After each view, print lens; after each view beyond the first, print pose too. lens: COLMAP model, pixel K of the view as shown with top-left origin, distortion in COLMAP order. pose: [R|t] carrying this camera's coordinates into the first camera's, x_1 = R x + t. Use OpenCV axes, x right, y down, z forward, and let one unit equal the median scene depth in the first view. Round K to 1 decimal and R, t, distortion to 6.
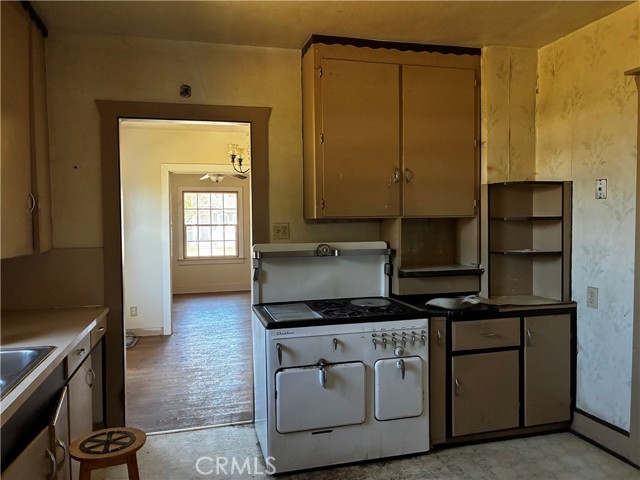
lens RADIAL K [[490.5, 0, 319.5], [0, 490.5, 241.6], [0, 0, 1]] dist [0.030092, -0.015914]
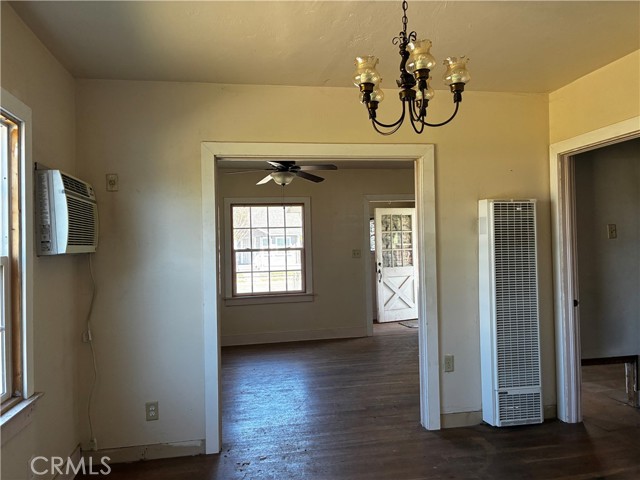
lens RADIAL K [[490.5, 0, 320.5], [0, 490.5, 239.4], [0, 0, 1]] dist [0.030092, -0.015914]
pose [[0.996938, -0.017523, -0.076210, -0.088811], [0.013582, 0.998559, -0.051927, -0.009921], [0.077010, 0.050733, 0.995739, 0.279015]]
